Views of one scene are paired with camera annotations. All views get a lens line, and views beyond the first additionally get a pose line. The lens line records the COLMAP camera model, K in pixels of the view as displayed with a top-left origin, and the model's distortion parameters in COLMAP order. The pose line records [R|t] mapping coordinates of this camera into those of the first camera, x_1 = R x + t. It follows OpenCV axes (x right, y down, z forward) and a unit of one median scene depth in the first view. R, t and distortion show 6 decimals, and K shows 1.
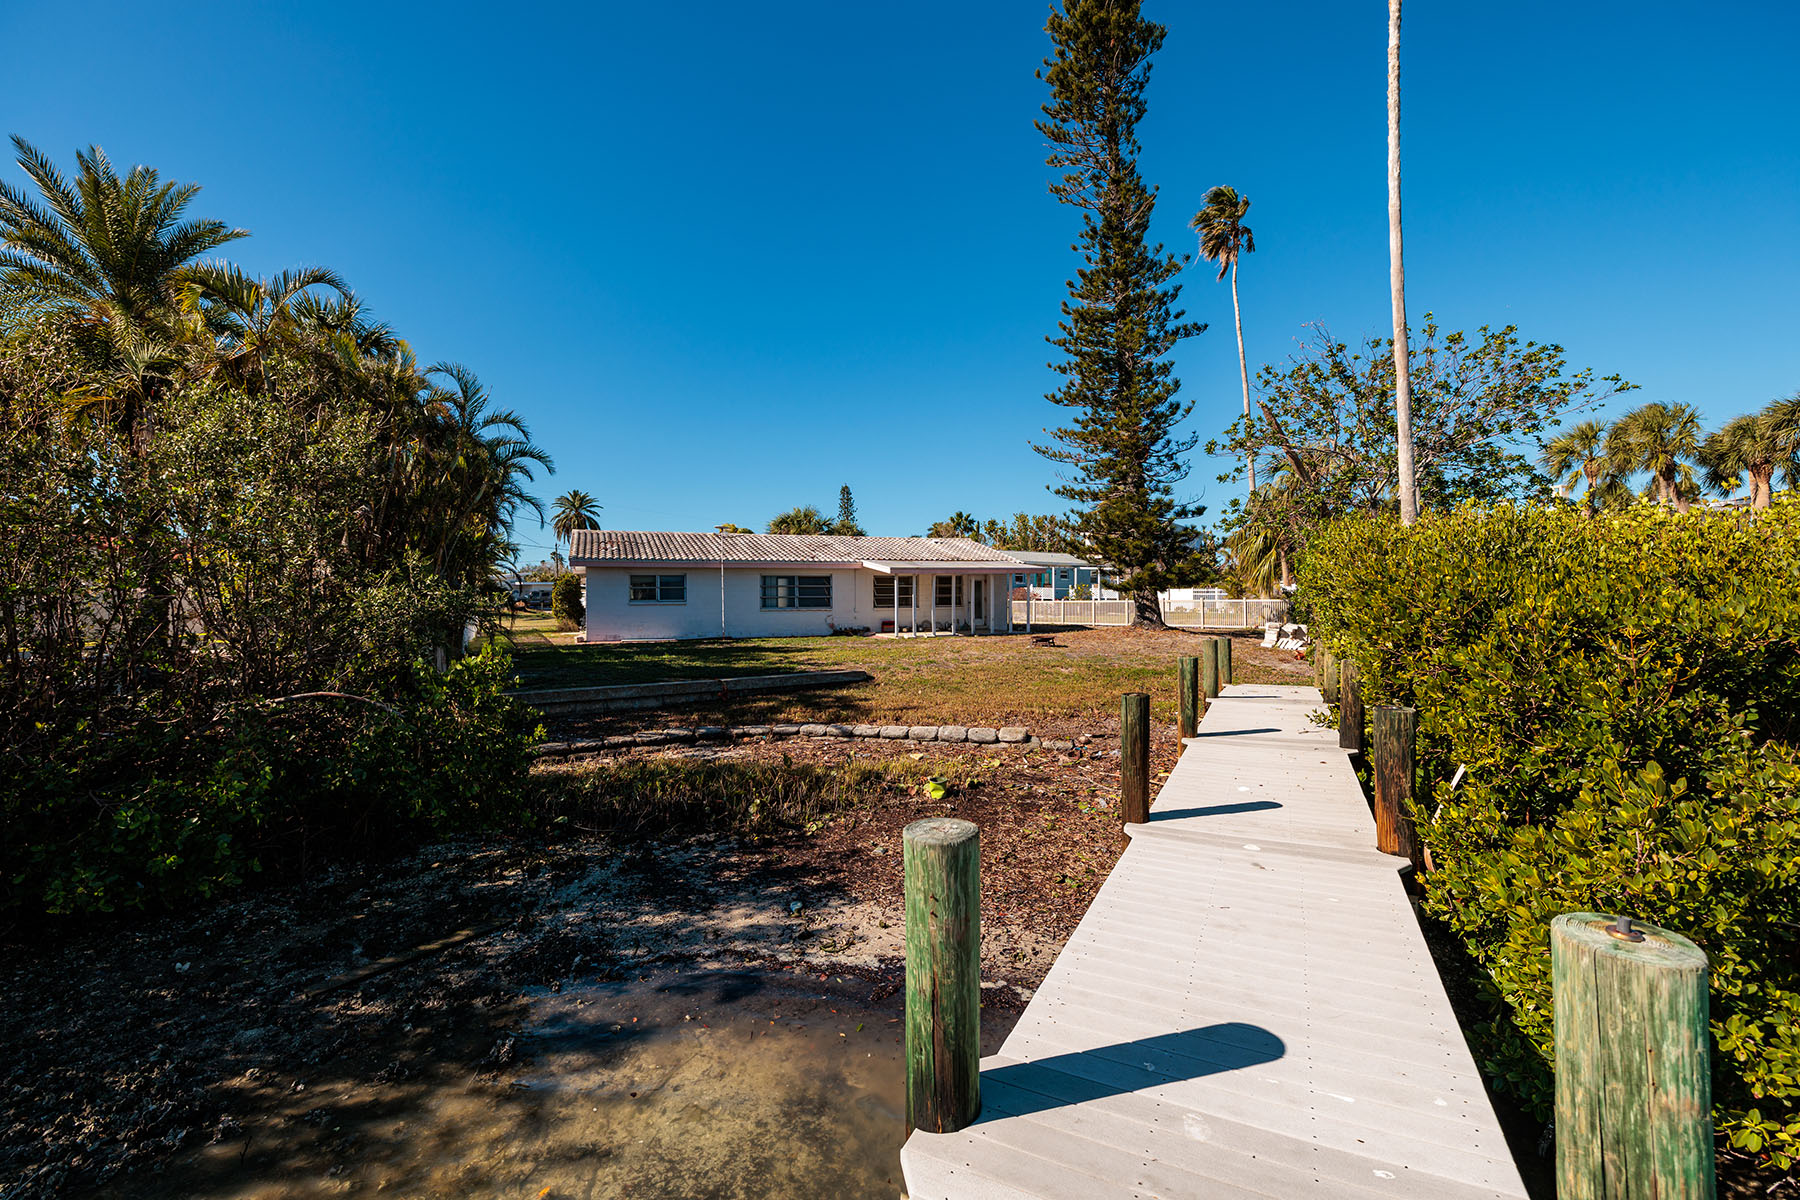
lens RADIAL K [[790.8, 0, 900.0], [0, 790.8, 600.0], [0, 0, 1]] dist [0.000851, 0.000052]
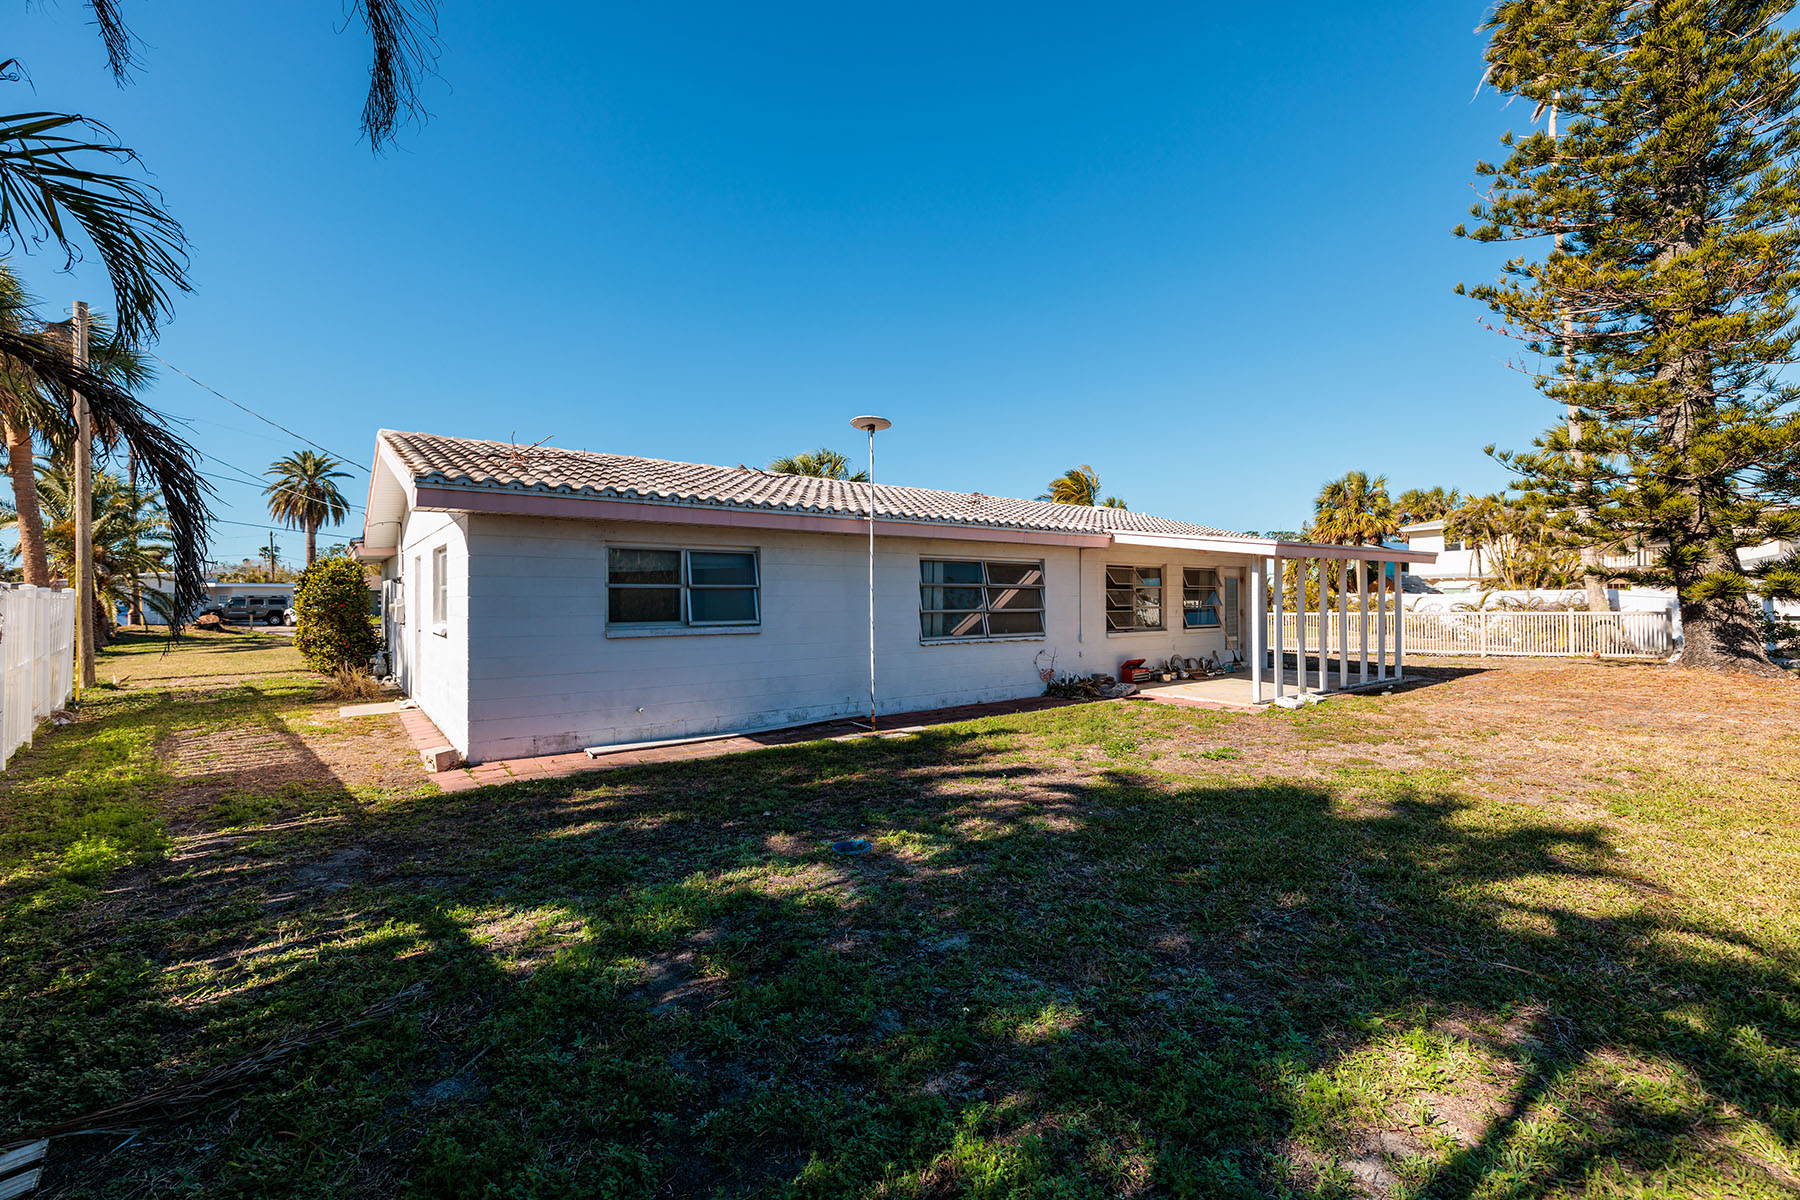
lens RADIAL K [[790.8, 0, 900.0], [0, 790.8, 600.0], [0, 0, 1]] dist [0.000851, 0.000052]
pose [[0.964147, 0.000251, 0.265369, -0.285781], [0.001952, 0.999966, -0.008037, -0.006058], [-0.265362, 0.008267, 0.964114, 0.598377]]
